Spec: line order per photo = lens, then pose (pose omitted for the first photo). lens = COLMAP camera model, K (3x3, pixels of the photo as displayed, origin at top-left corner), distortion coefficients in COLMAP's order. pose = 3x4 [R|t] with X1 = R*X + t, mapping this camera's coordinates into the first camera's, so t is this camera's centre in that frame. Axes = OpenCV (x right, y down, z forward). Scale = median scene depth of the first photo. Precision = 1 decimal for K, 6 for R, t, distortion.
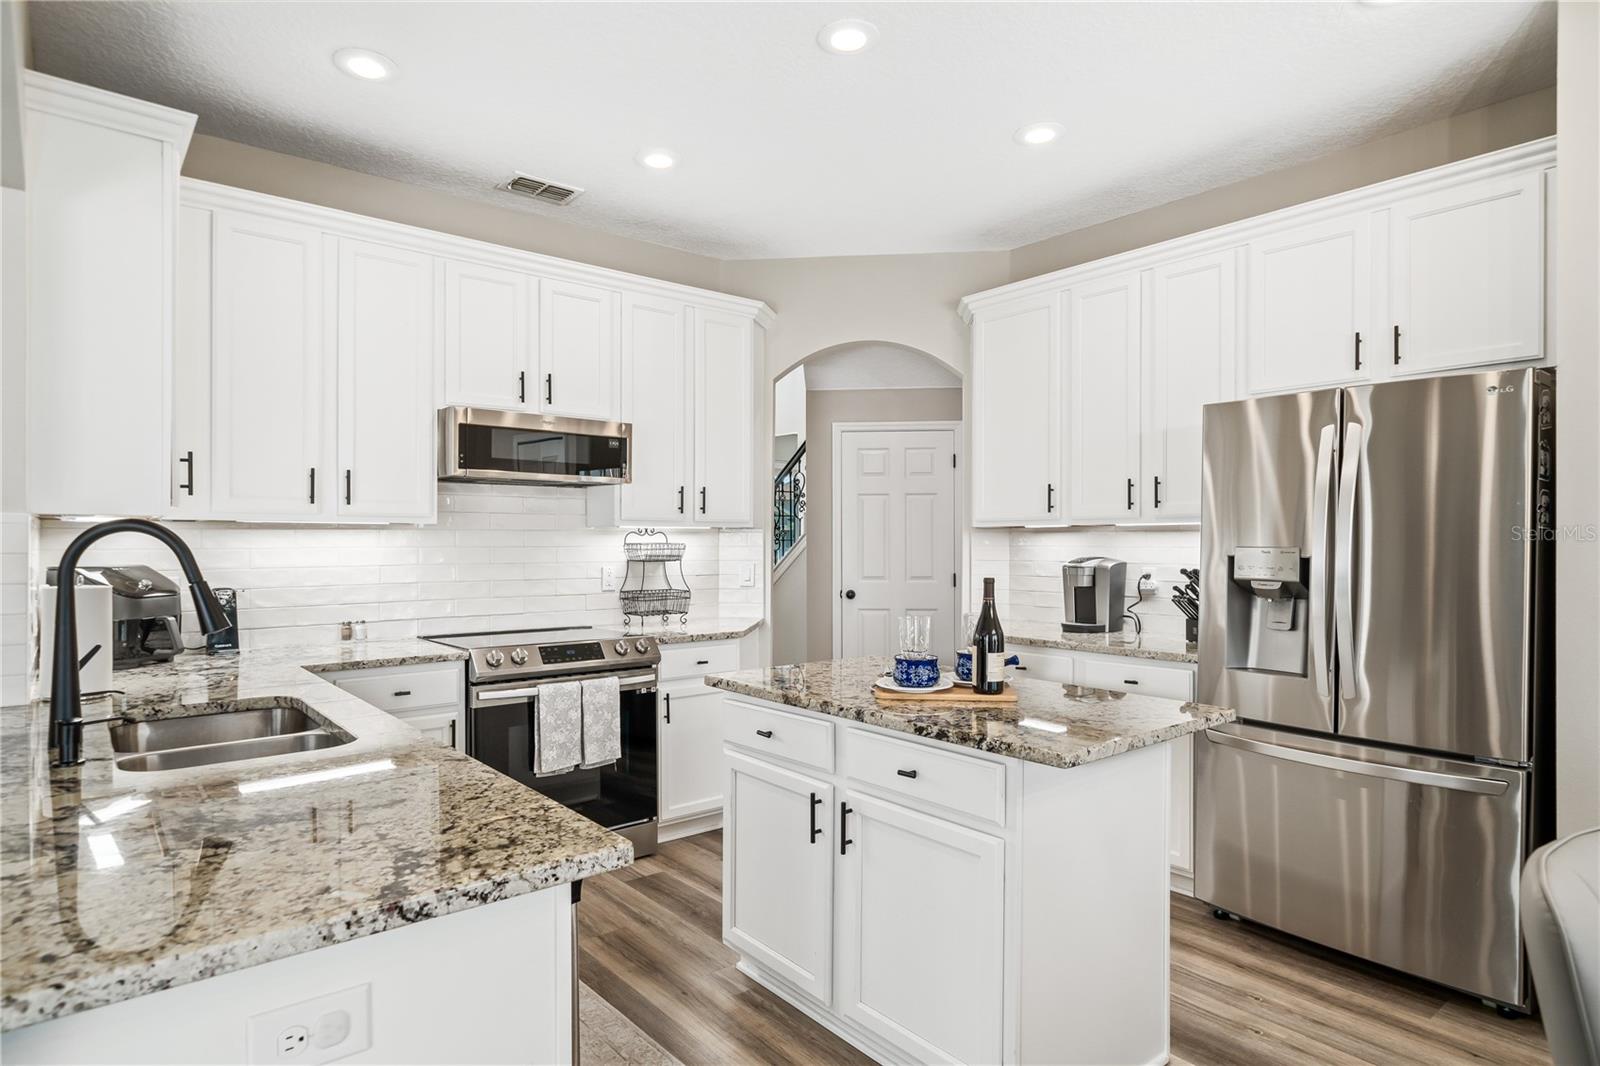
lens RADIAL K [[884.9, 0, 795.6], [0, 884.9, 538.0], [0, 0, 1]] dist [0.001217, 0.001825]
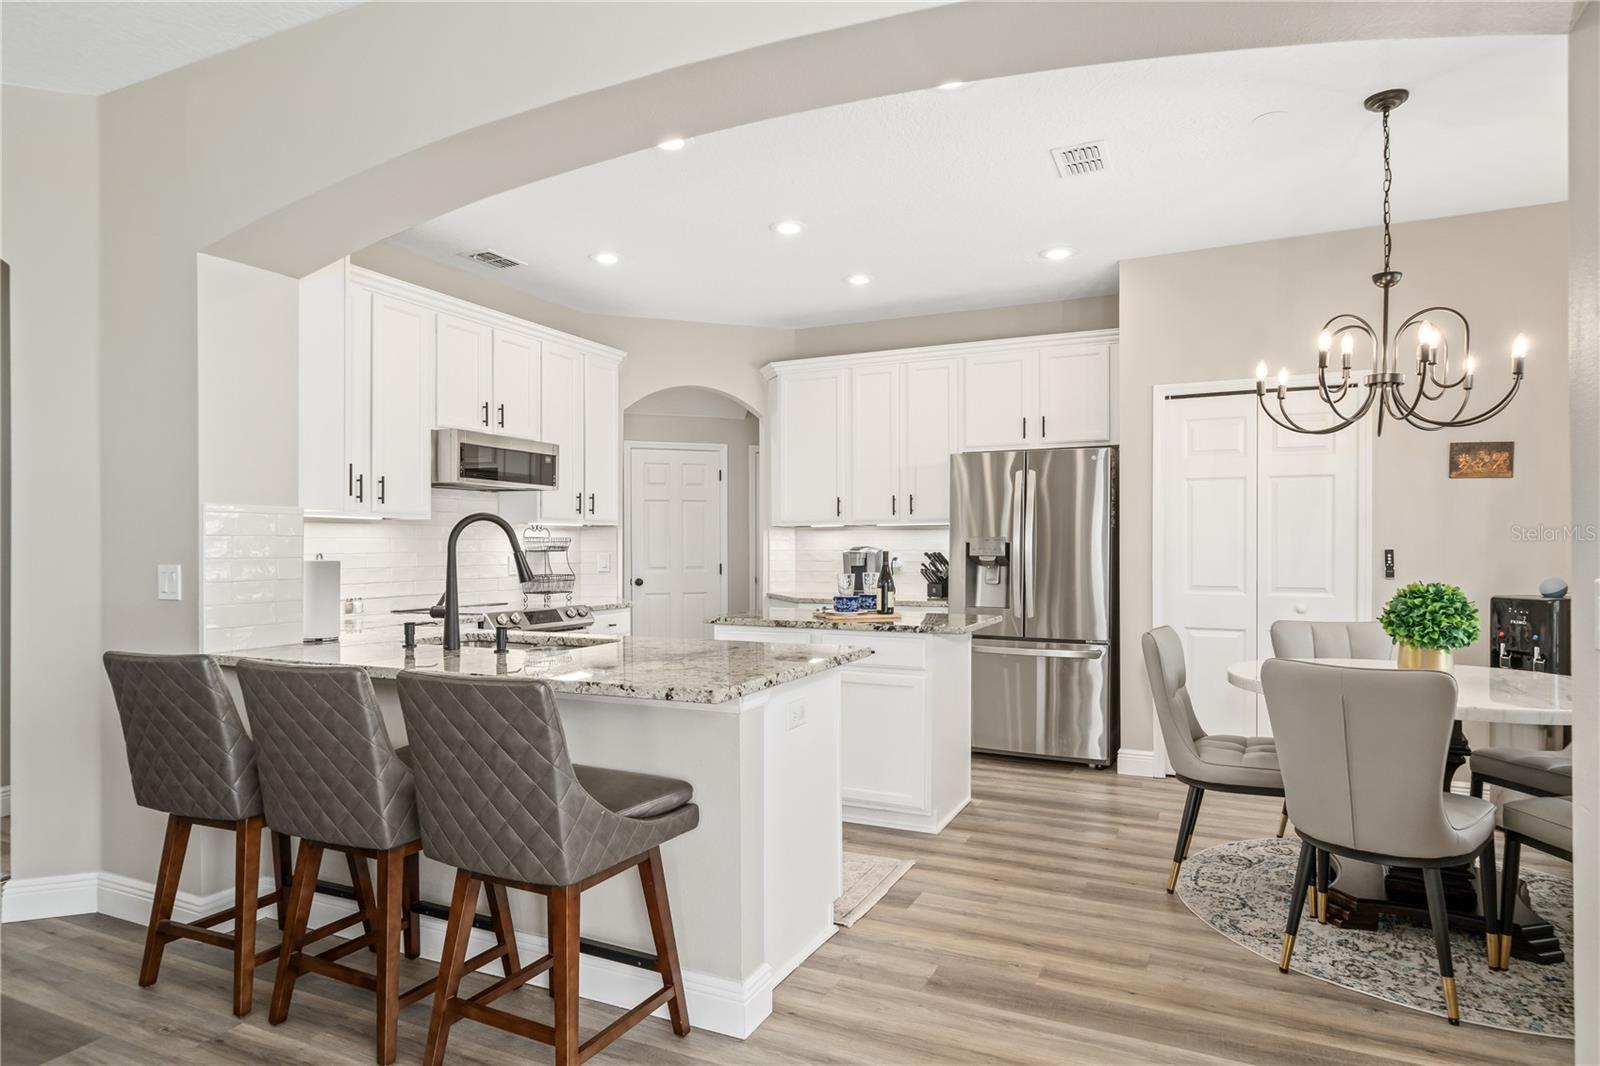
lens RADIAL K [[911.5, 0, 805.6], [0, 911.5, 534.4], [0, 0, 1]] dist [0.005430, 0.001132]
pose [[0.907156, 0.002646, 0.420785, -0.440597], [0.000345, 0.999975, -0.007031, 0.013400], [-0.420793, 0.006524, 0.907133, -0.391826]]
